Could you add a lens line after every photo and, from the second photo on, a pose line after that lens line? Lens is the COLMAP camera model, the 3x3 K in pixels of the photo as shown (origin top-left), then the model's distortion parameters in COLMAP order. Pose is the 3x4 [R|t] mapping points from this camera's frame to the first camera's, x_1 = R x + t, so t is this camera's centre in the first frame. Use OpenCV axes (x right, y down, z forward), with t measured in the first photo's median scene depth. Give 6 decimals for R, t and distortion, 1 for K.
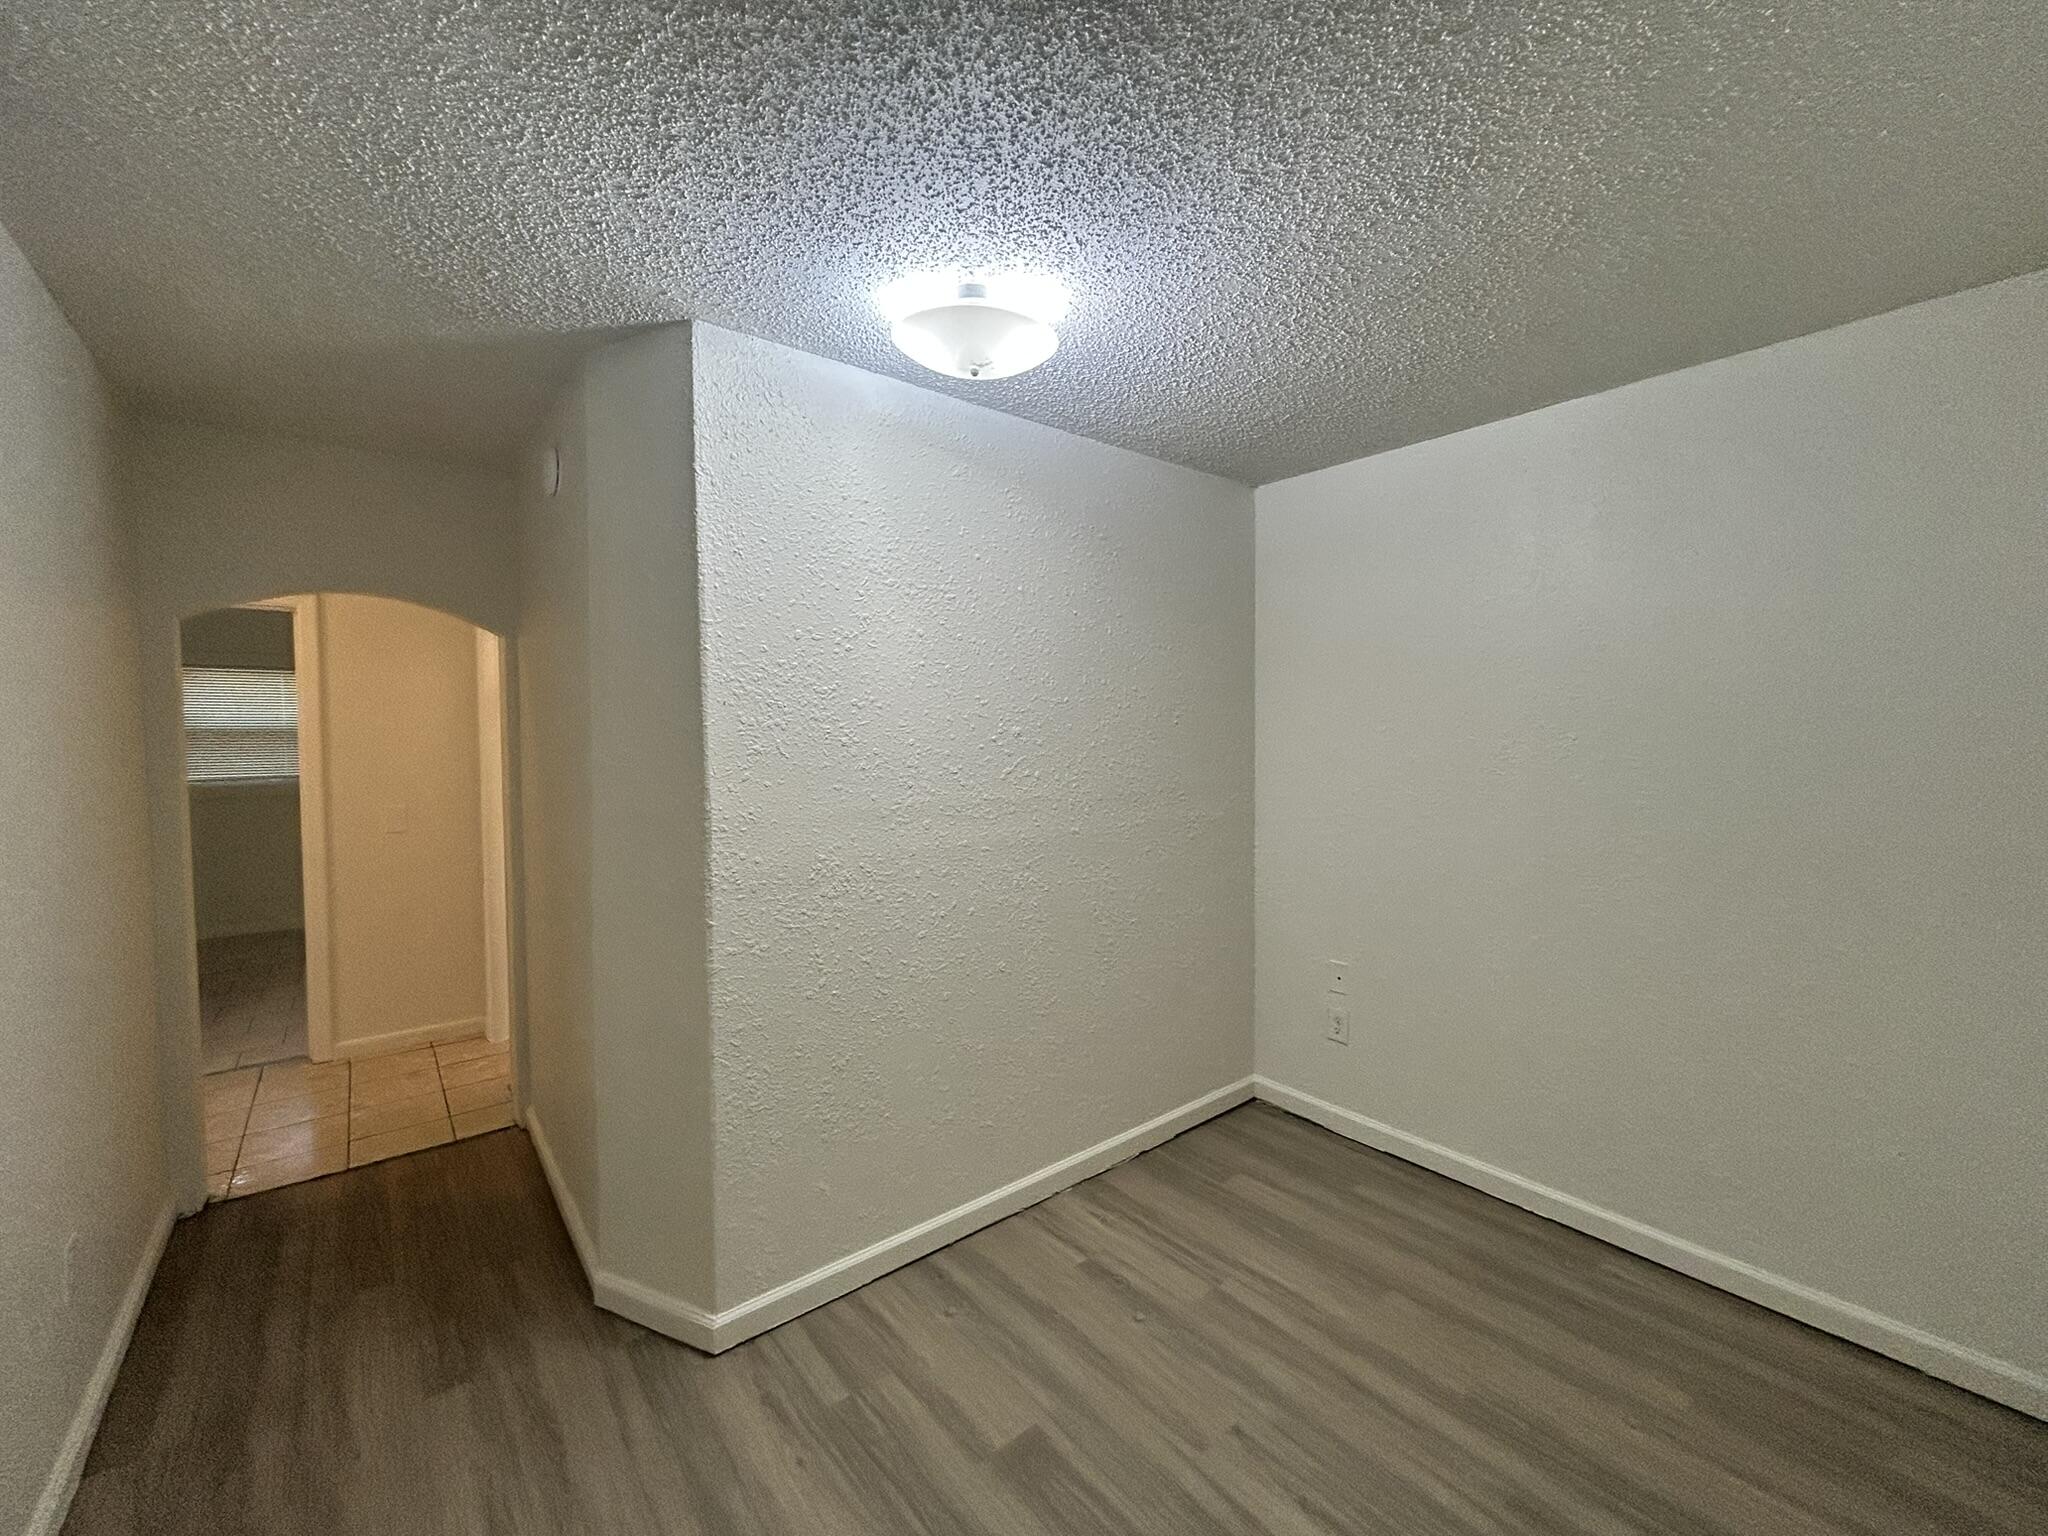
lens RADIAL K [[828.9, 0, 1025.1], [0, 828.9, 764.1], [0, 0, 1]] dist [0.003256, 0.000449]
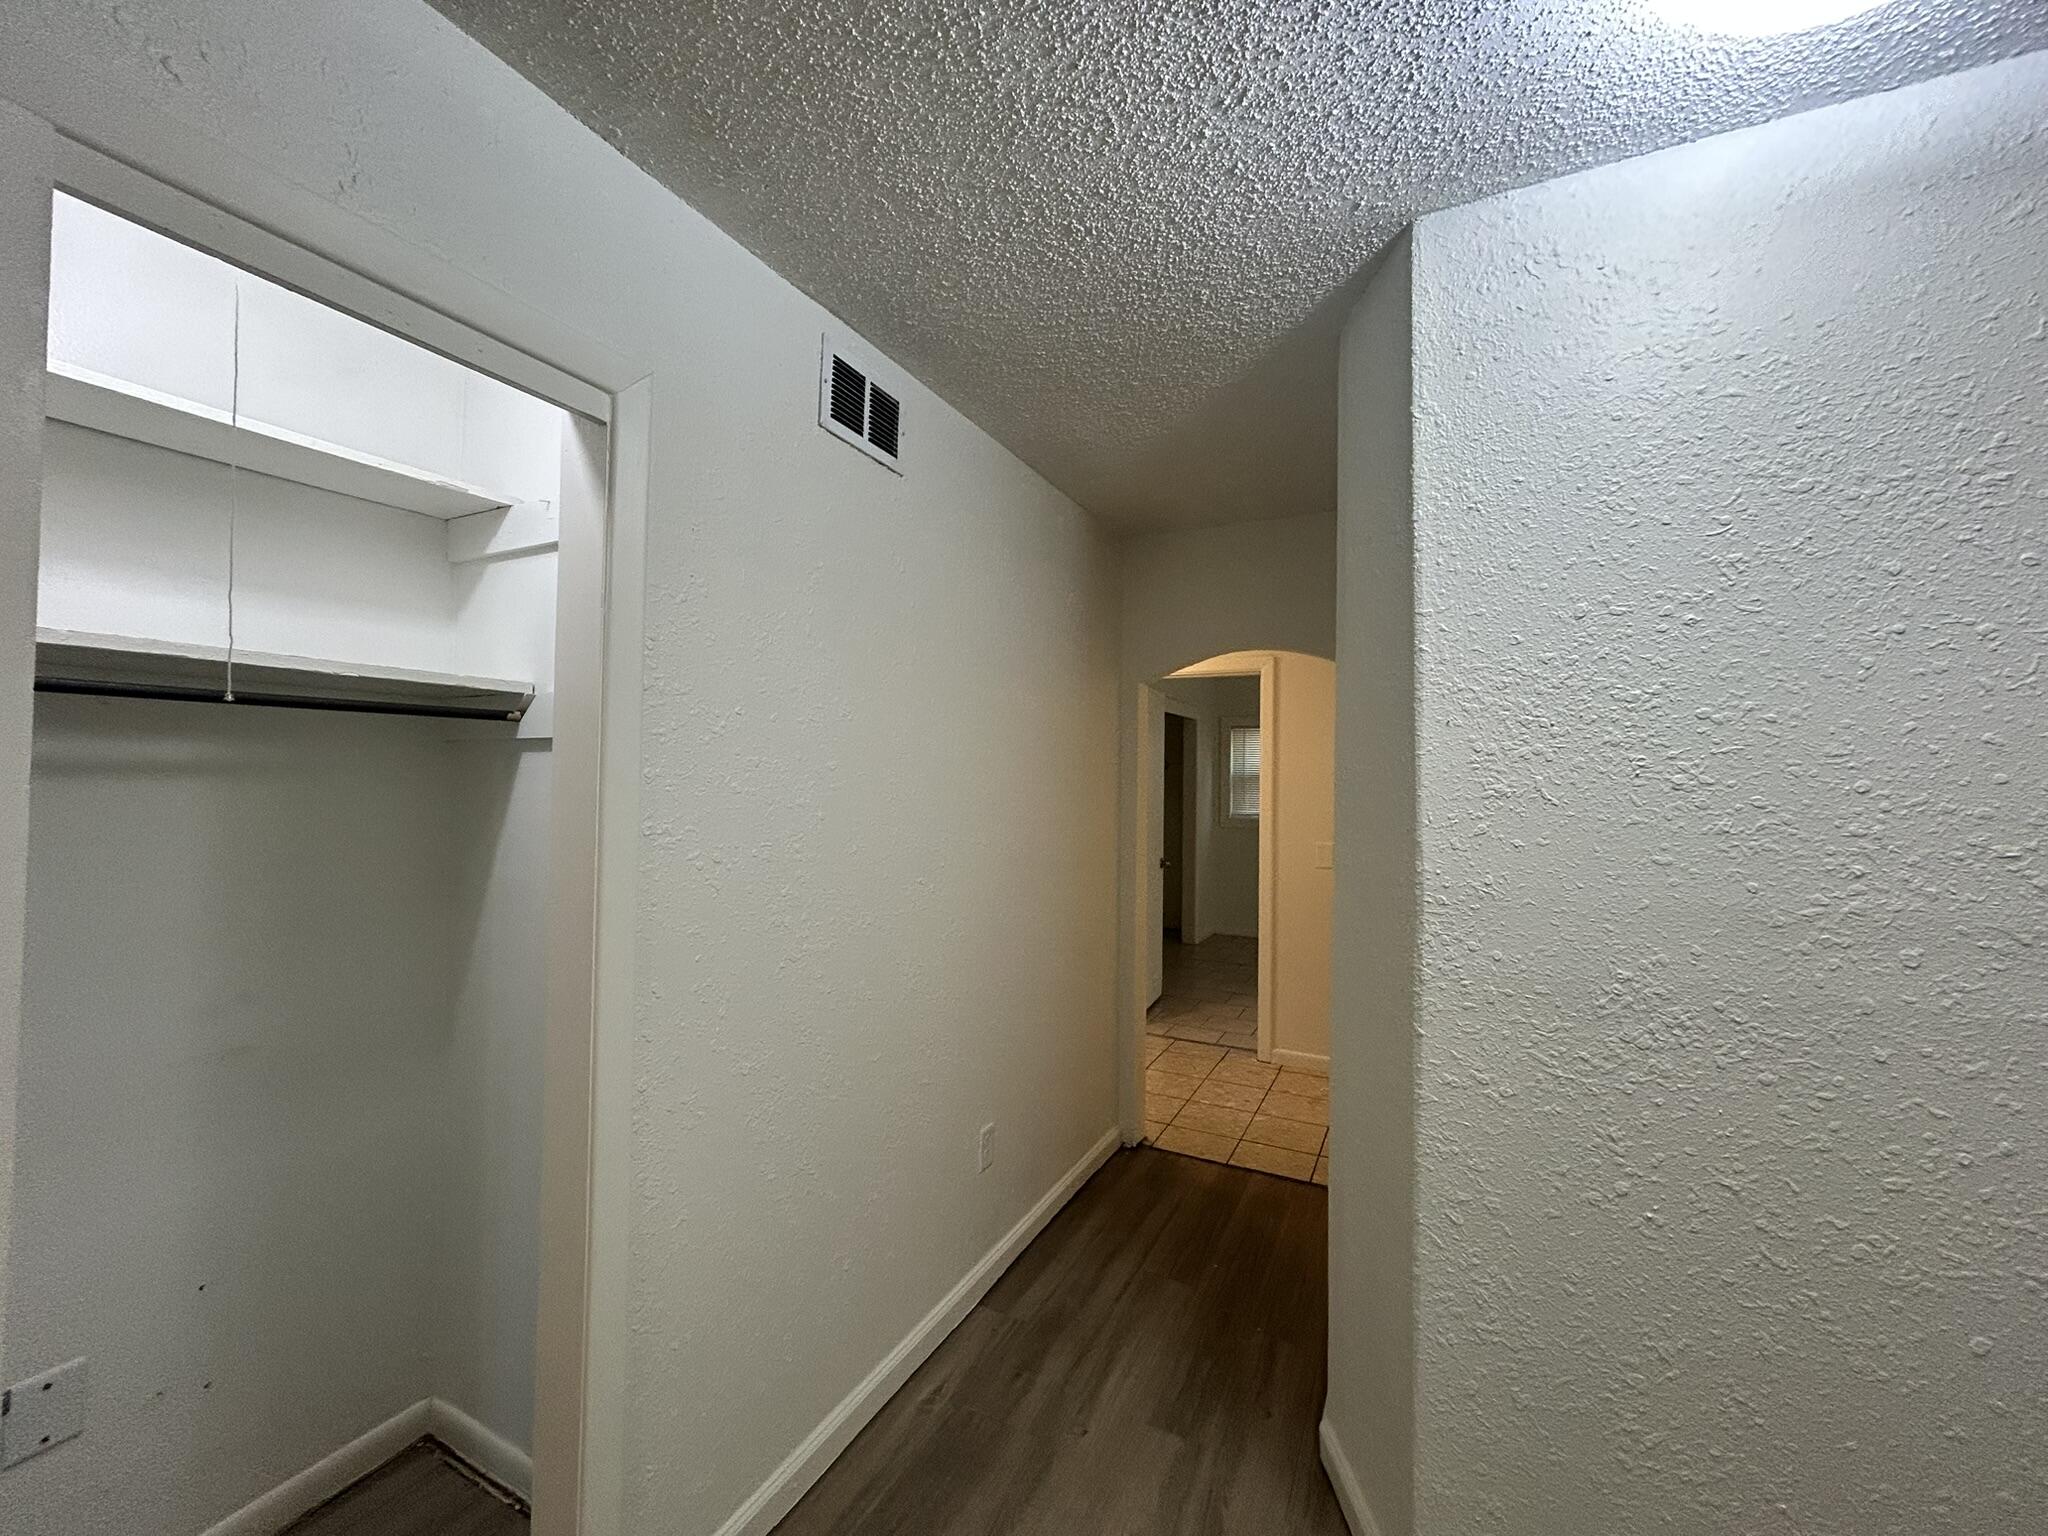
lens RADIAL K [[828.9, 0, 1025.1], [0, 828.9, 764.1], [0, 0, 1]] dist [0.003256, 0.000449]
pose [[0.404456, -0.008013, -0.914522, 0.137252], [-0.052445, 0.998113, -0.031940, 0.002881], [0.913052, 0.060880, 0.403273, 0.379015]]
